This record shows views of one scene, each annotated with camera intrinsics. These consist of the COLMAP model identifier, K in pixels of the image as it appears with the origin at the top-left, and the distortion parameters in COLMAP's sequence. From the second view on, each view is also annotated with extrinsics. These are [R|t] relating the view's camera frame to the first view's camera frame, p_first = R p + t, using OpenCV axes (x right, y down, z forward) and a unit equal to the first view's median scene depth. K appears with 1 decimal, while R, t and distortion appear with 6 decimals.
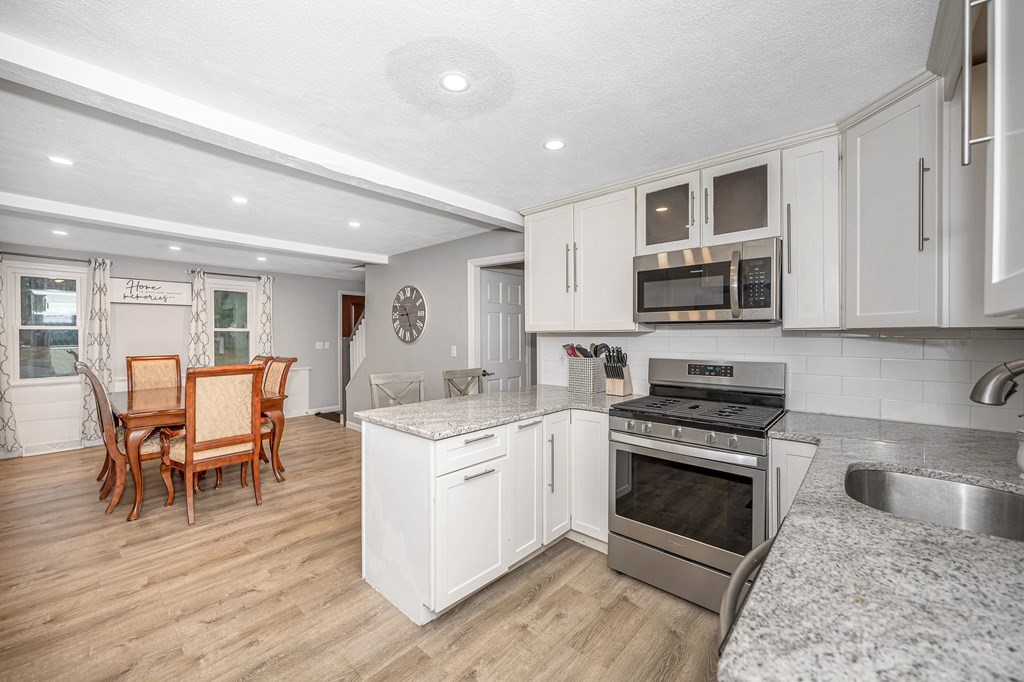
lens RADIAL K [[410.1, 0, 507.1], [0, 410.1, 341.5], [0, 0, 1]] dist [0.001474, 0.000403]
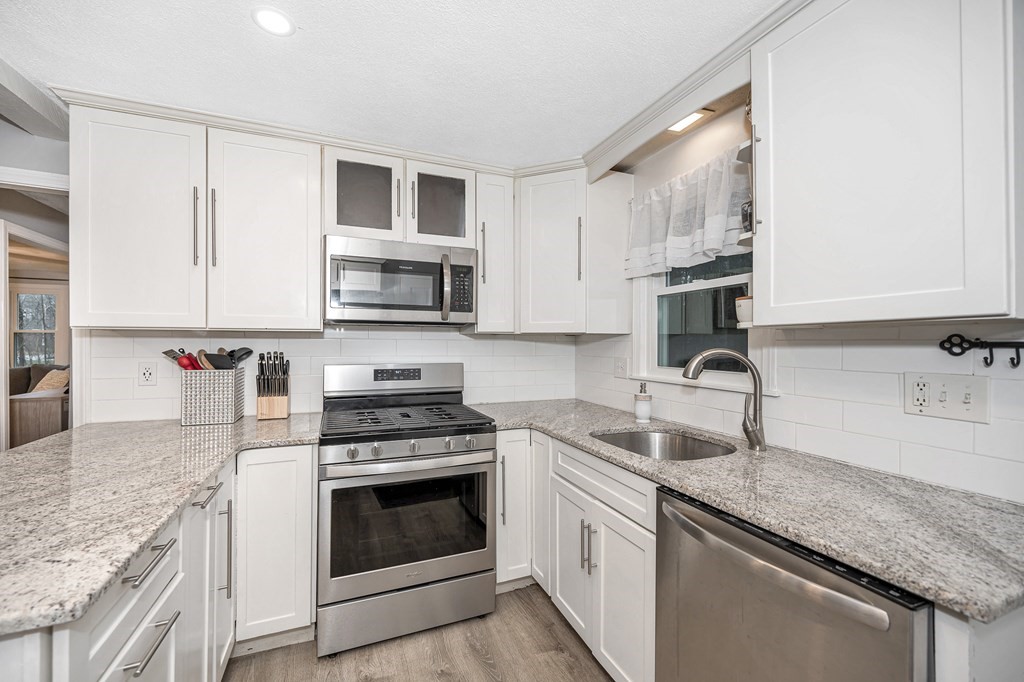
lens RADIAL K [[410.1, 0, 507.1], [0, 410.1, 341.5], [0, 0, 1]] dist [0.001474, 0.000403]
pose [[0.435299, 0.003301, 0.900280, -0.239487], [0.006562, 0.999955, -0.006839, 0.002460], [-0.900262, 0.008884, 0.435258, 0.353604]]
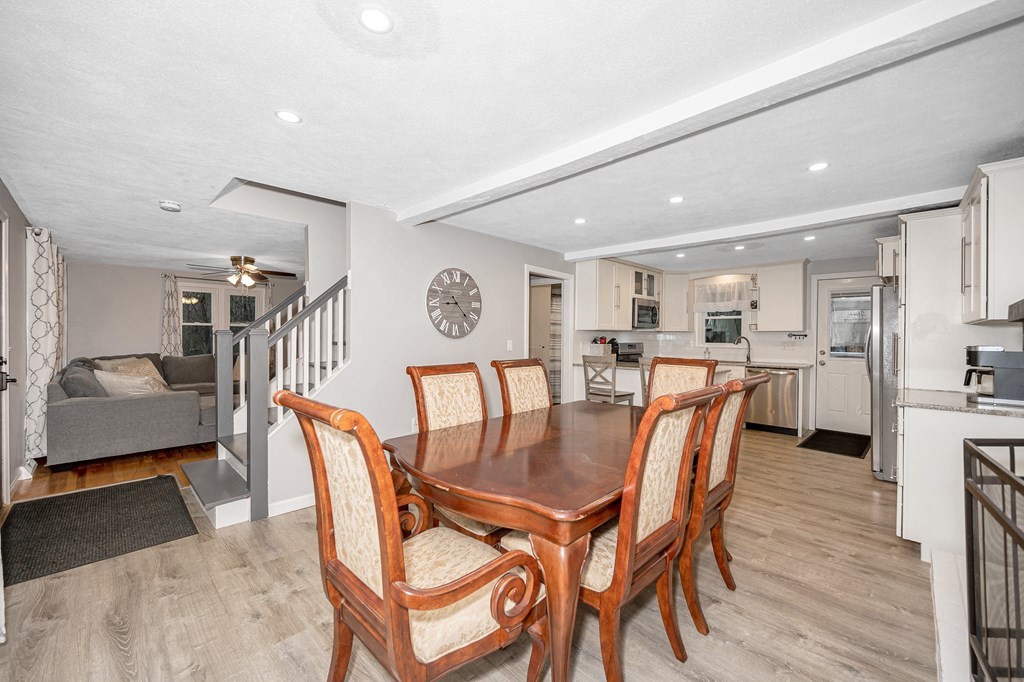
lens RADIAL K [[412.3, 0, 514.7], [0, 412.3, 340.4], [0, 0, 1]] dist [0.000268, 0.000117]
pose [[0.026606, -0.012460, 0.999568, -1.983698], [0.006087, 0.999906, 0.012303, -0.002731], [-0.999627, 0.005757, 0.026679, 1.600900]]
